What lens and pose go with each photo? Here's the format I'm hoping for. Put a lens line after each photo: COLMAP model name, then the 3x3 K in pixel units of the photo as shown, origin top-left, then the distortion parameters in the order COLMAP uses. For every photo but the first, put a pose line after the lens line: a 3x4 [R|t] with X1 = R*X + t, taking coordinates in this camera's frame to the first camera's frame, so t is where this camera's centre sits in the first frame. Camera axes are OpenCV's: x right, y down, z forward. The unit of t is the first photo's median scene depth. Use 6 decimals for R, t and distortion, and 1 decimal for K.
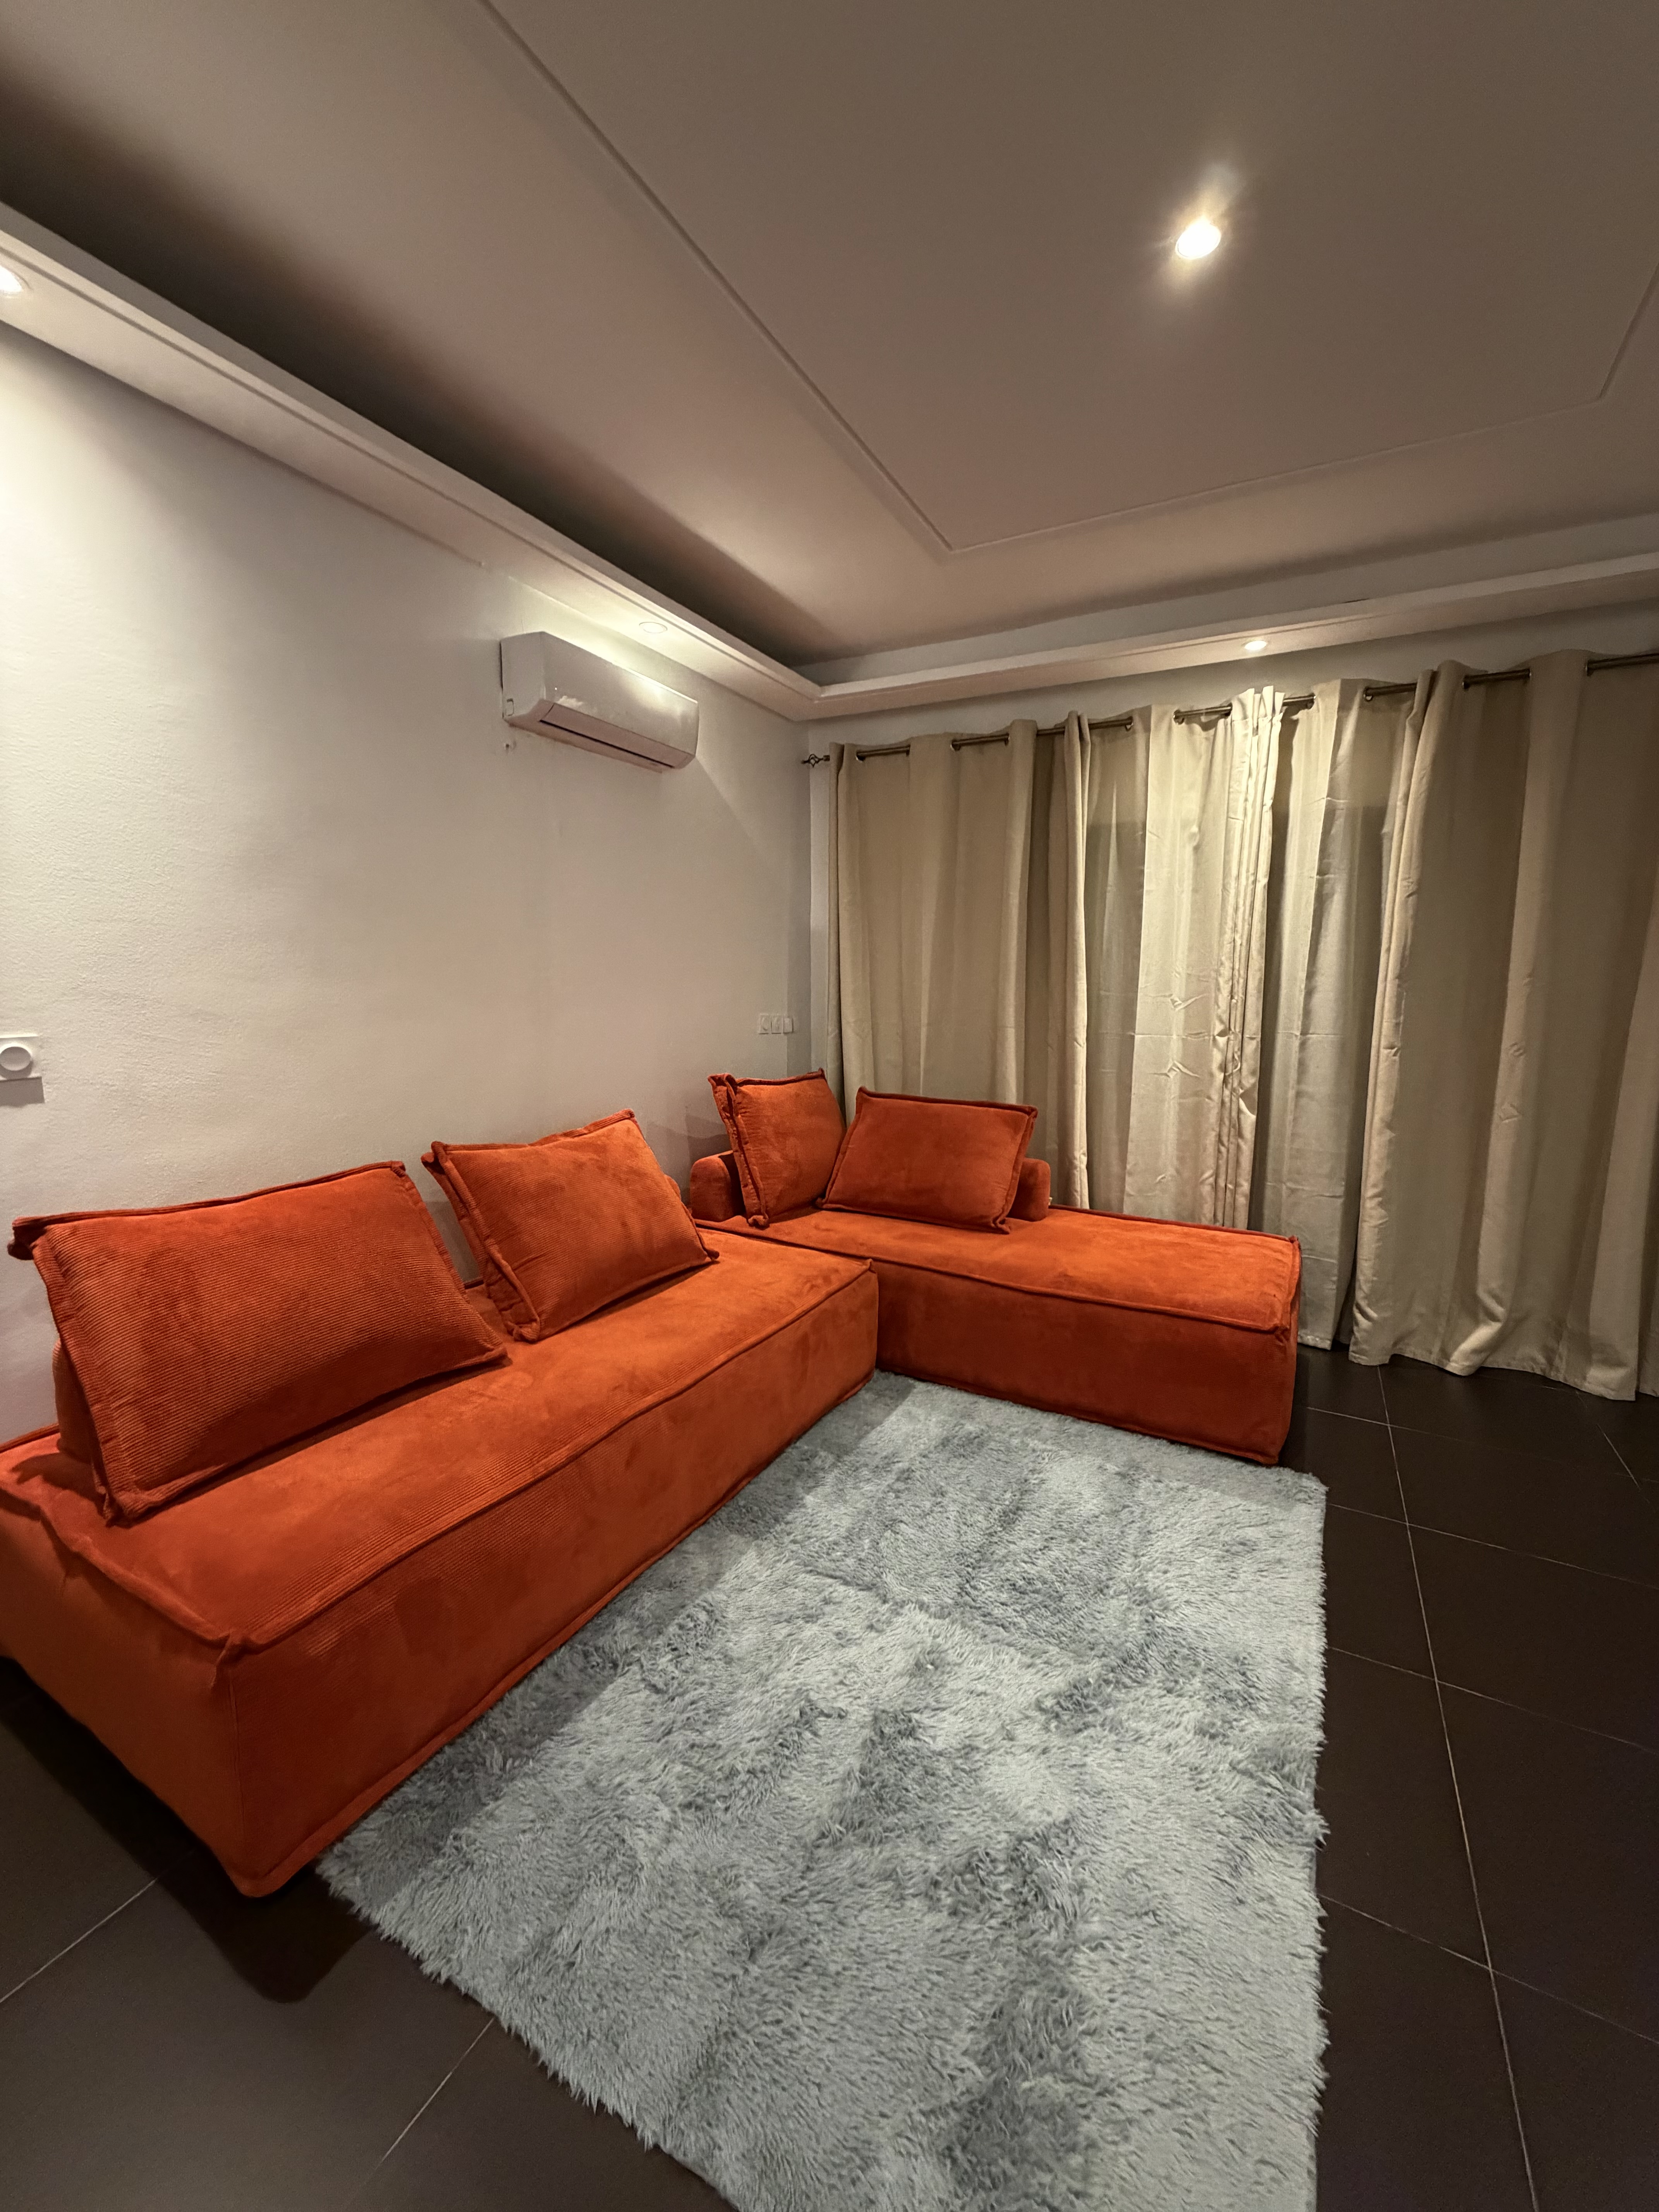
lens RADIAL K [[881.1, 0, 828.3], [0, 881.1, 1100.4], [0, 0, 1]] dist [-0.001164, -0.000356]
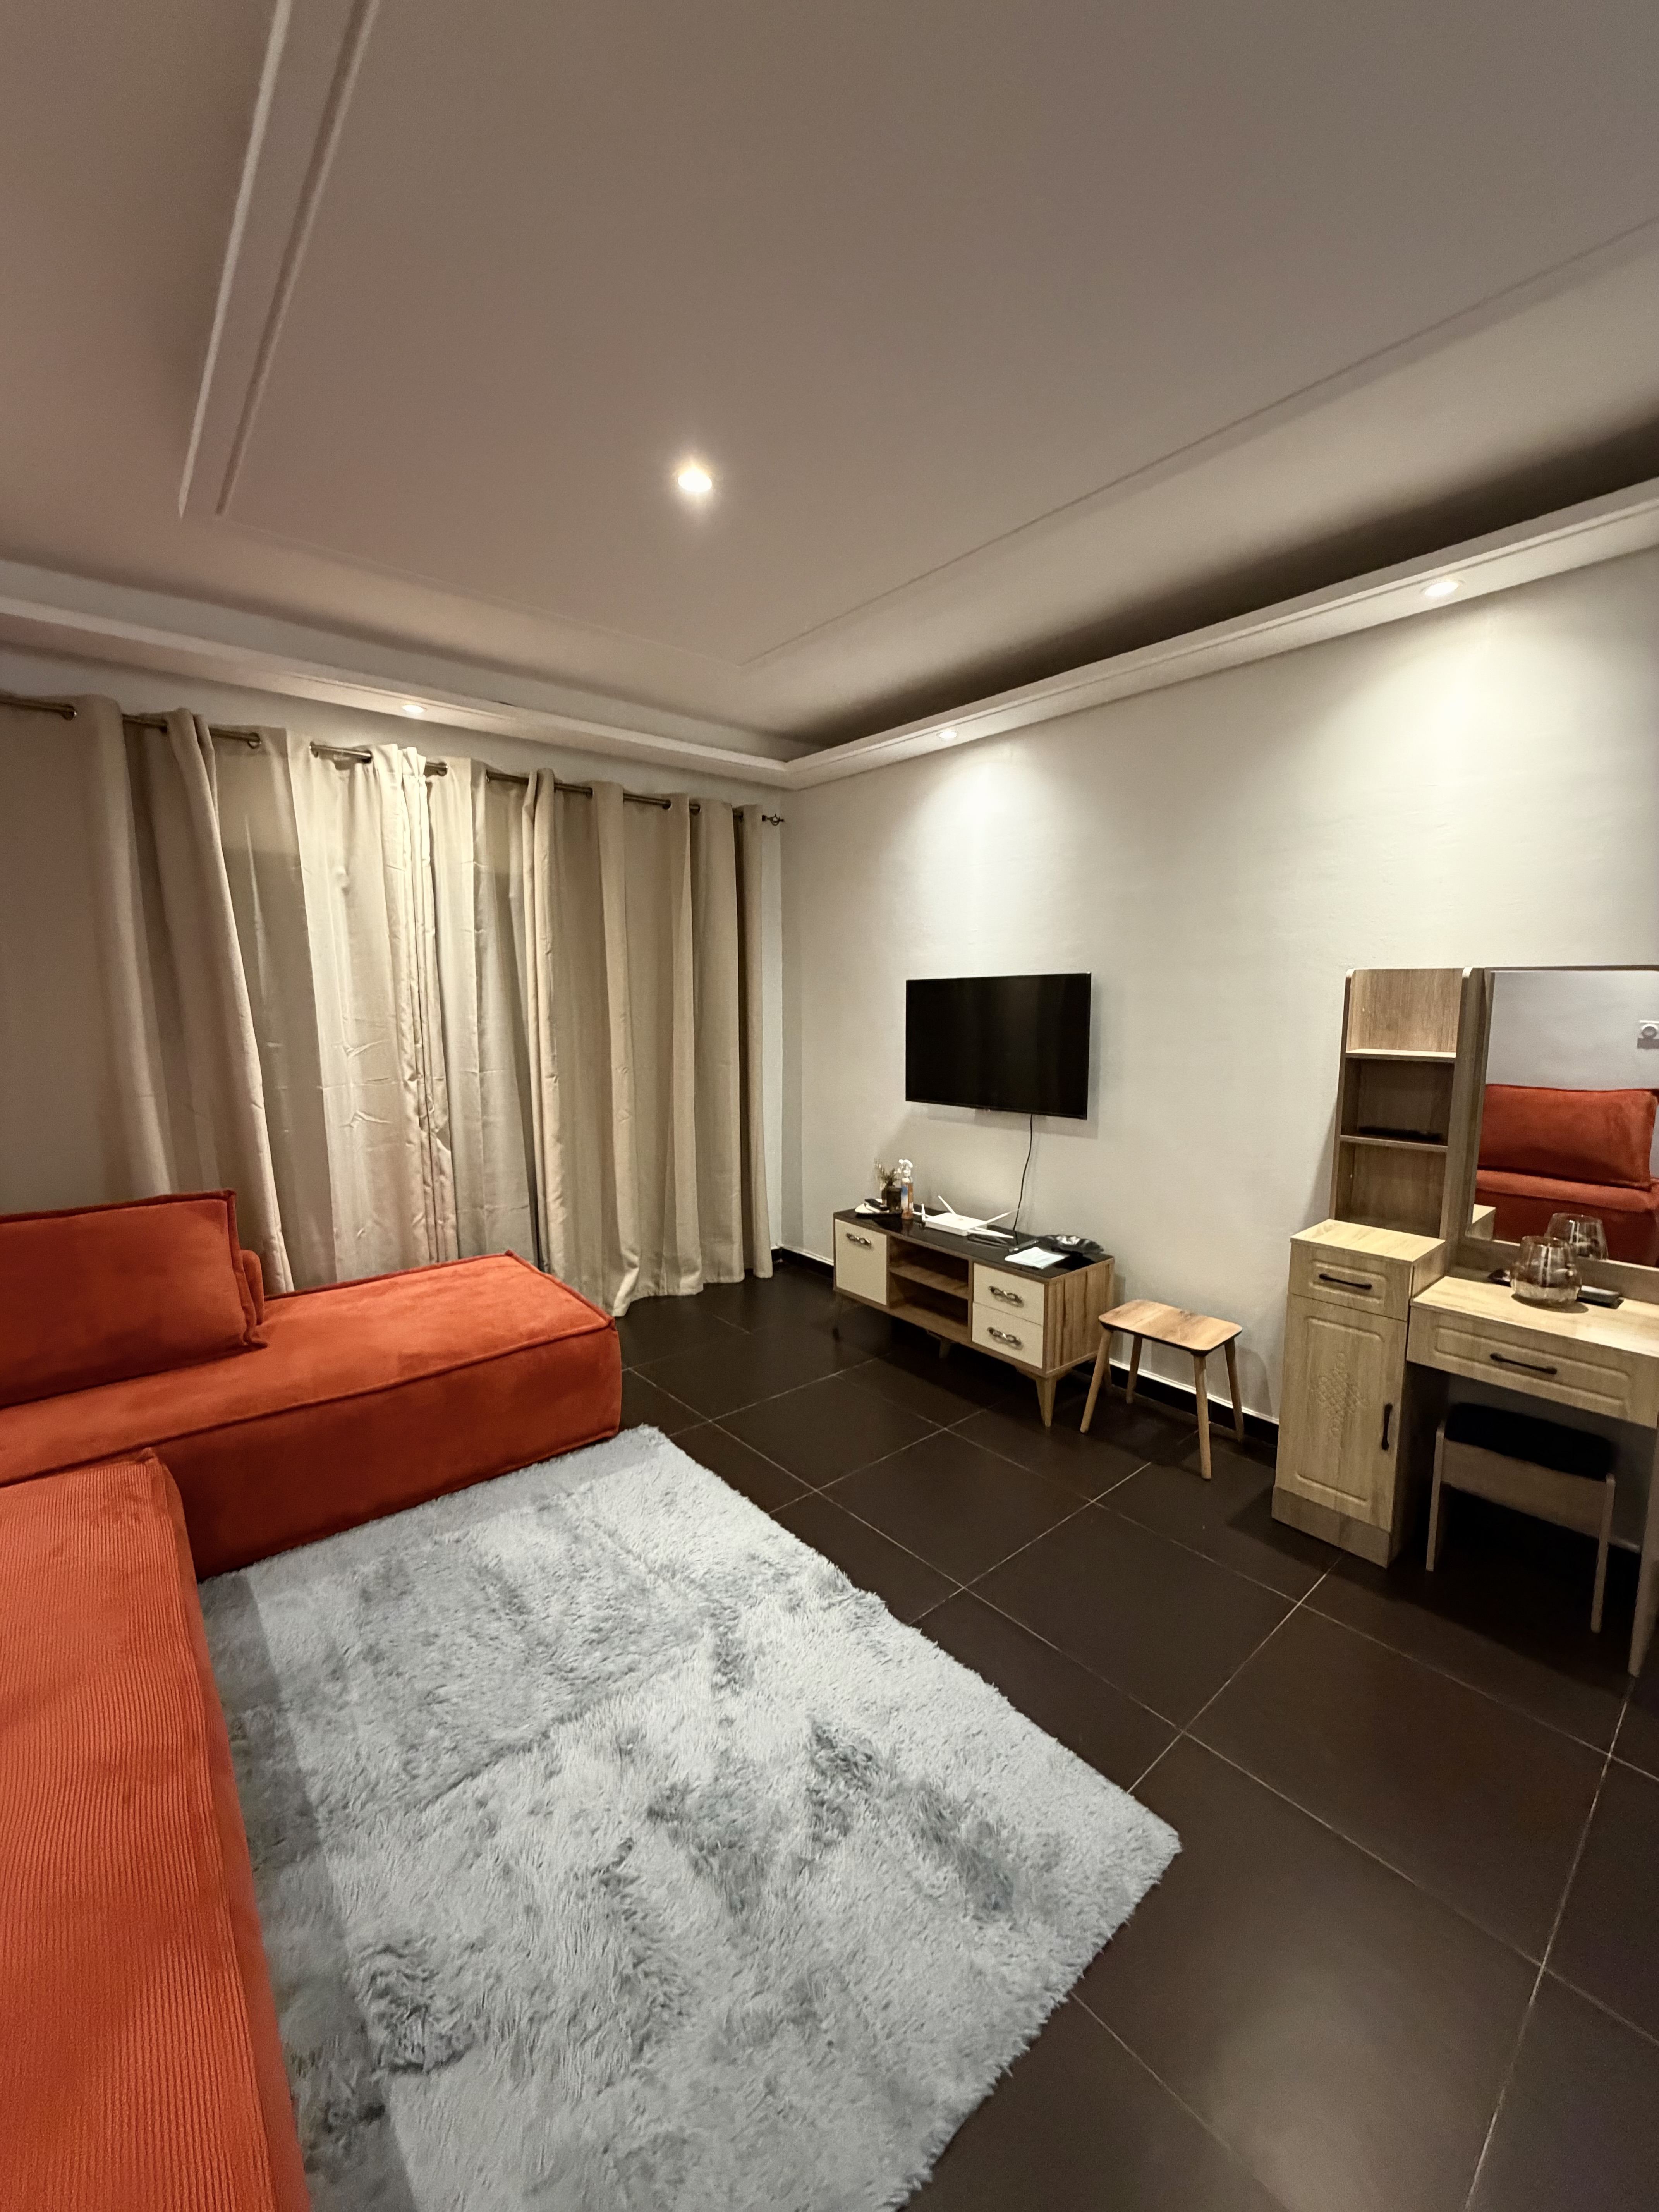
lens RADIAL K [[881.1, 0, 834.0], [0, 881.1, 1101.4], [0, 0, 1]] dist [-0.001164, -0.000356]
pose [[0.354231, -0.128041, 0.926351, -0.378022], [0.131879, 0.987522, 0.086066, -0.083442], [-0.925812, 0.091679, 0.366697, 0.204211]]
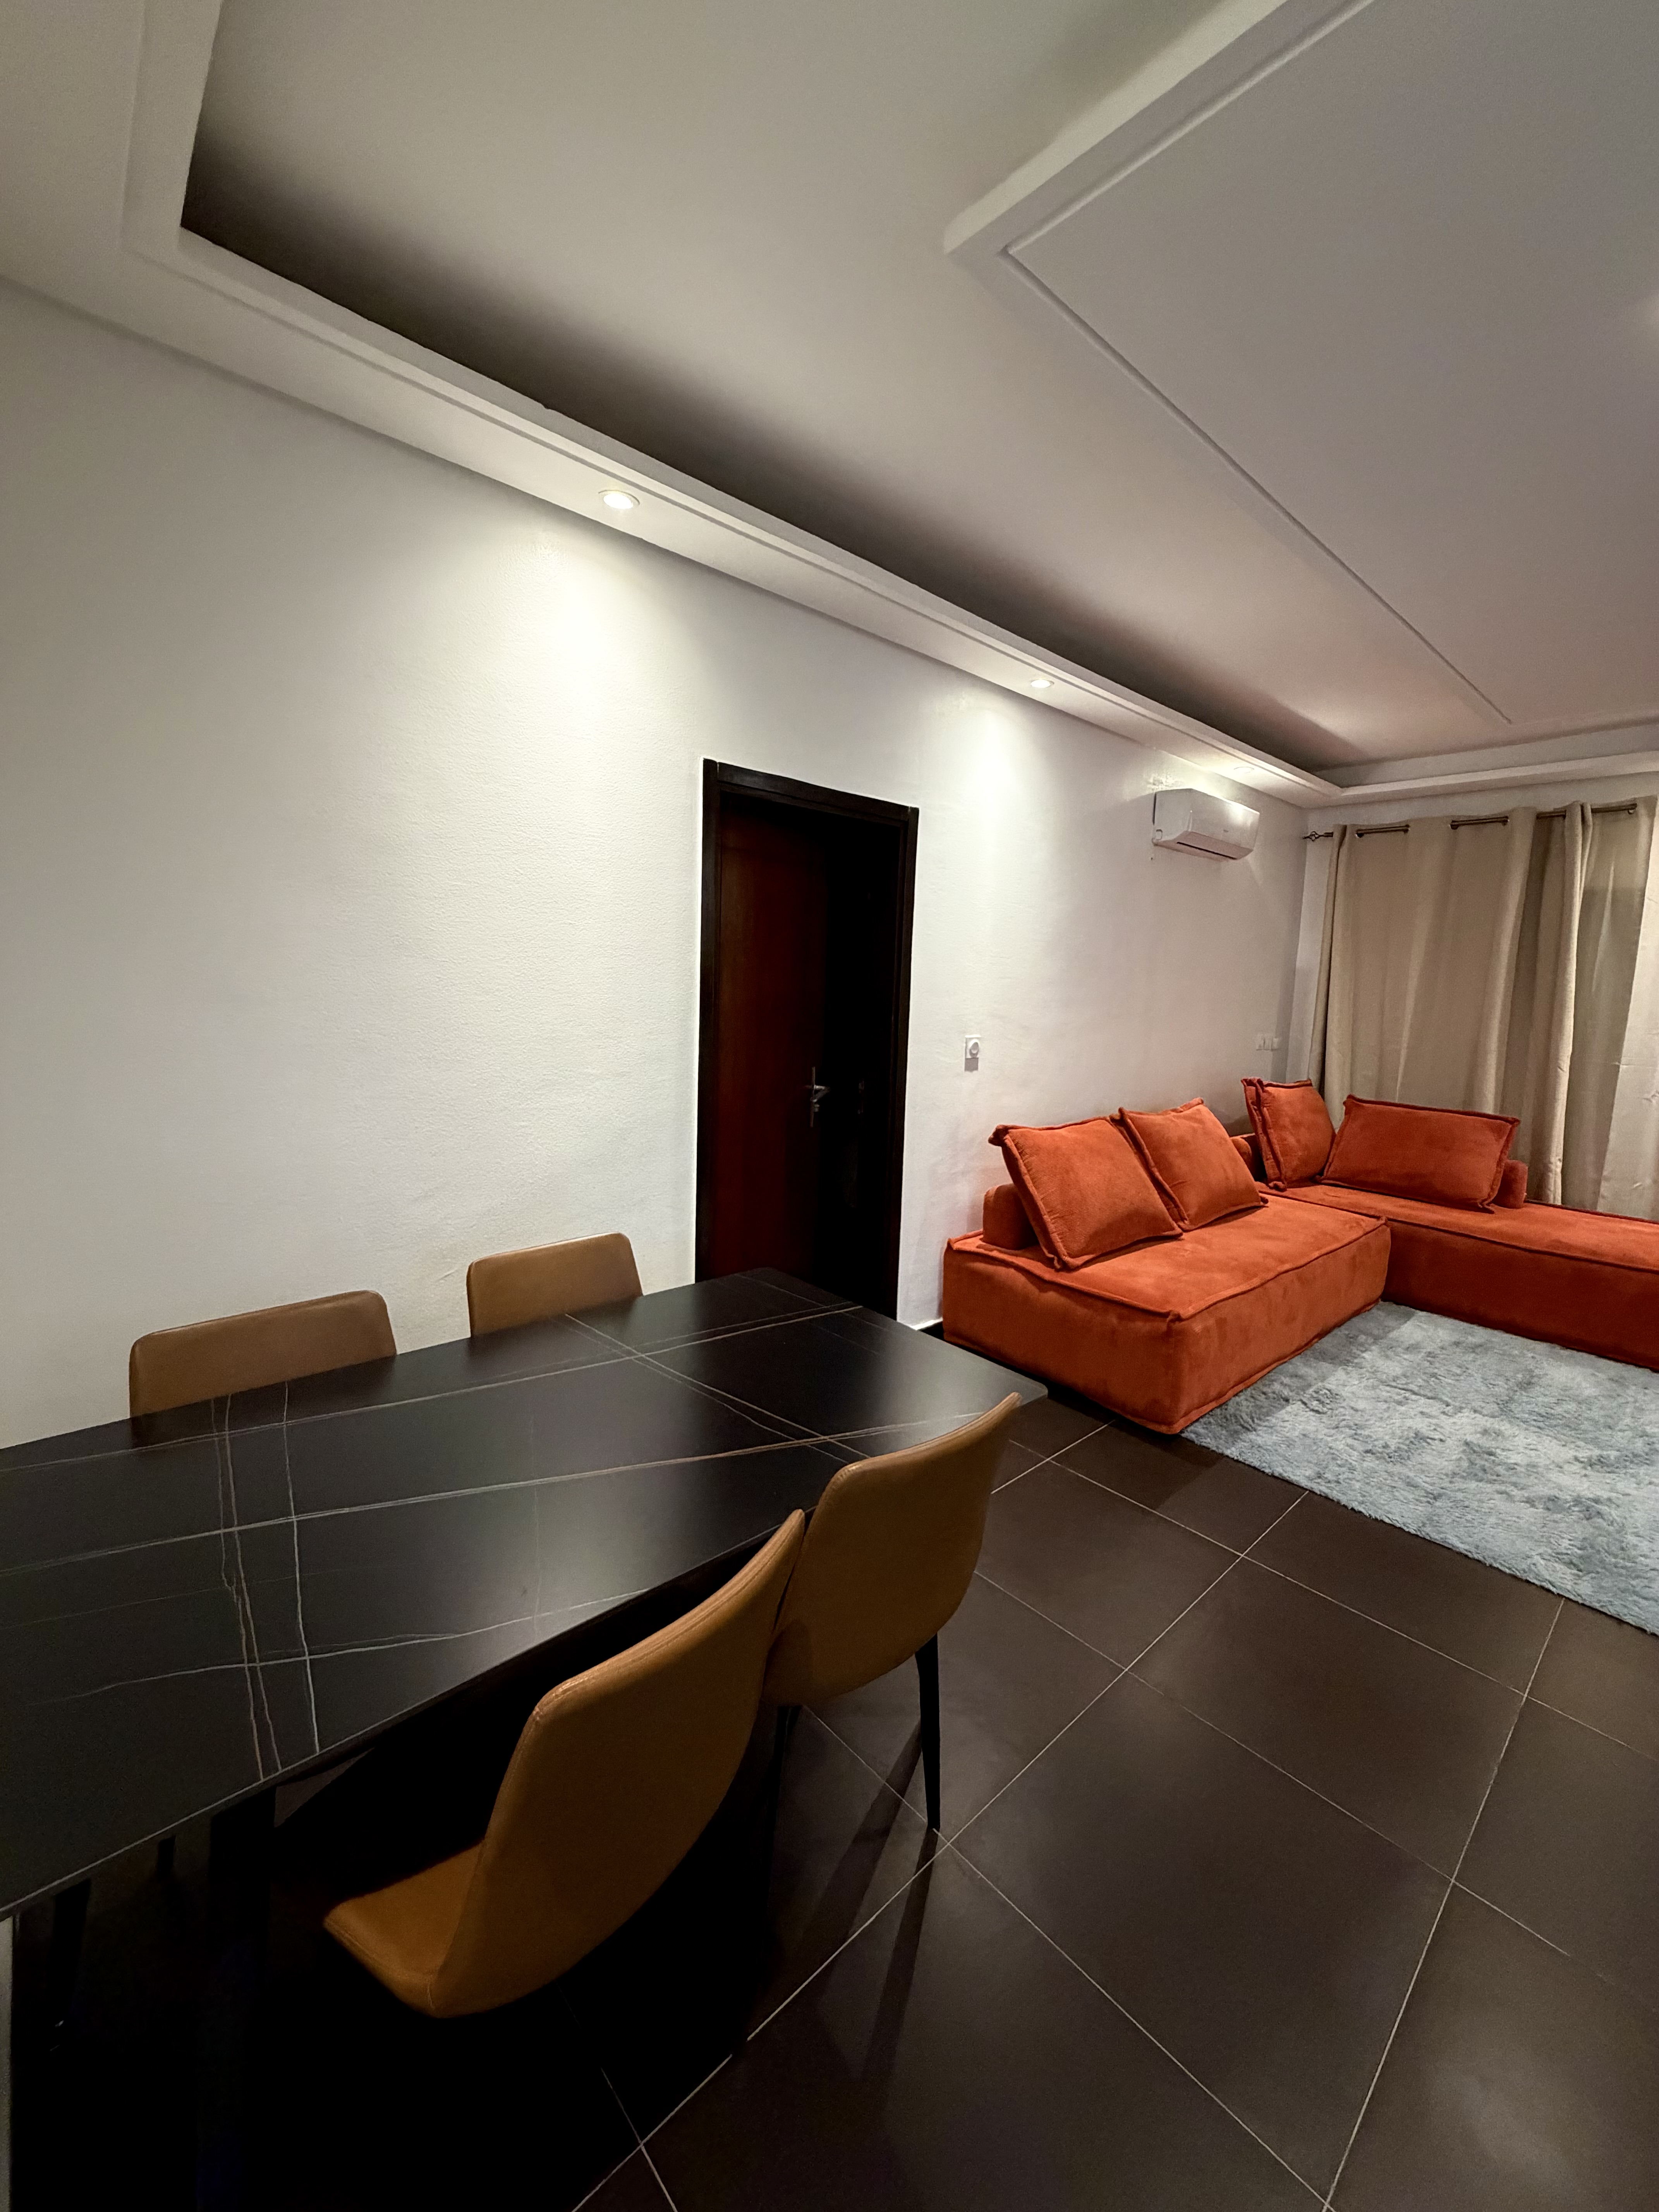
lens RADIAL K [[881.1, 0, 830.0], [0, 881.1, 1100.3], [0, 0, 1]] dist [-0.001164, -0.000356]
pose [[0.943778, 0.063300, -0.324463, -0.338222], [-0.065834, 0.997826, 0.003173, 0.051233], [0.323959, 0.018366, 0.945893, -0.594800]]
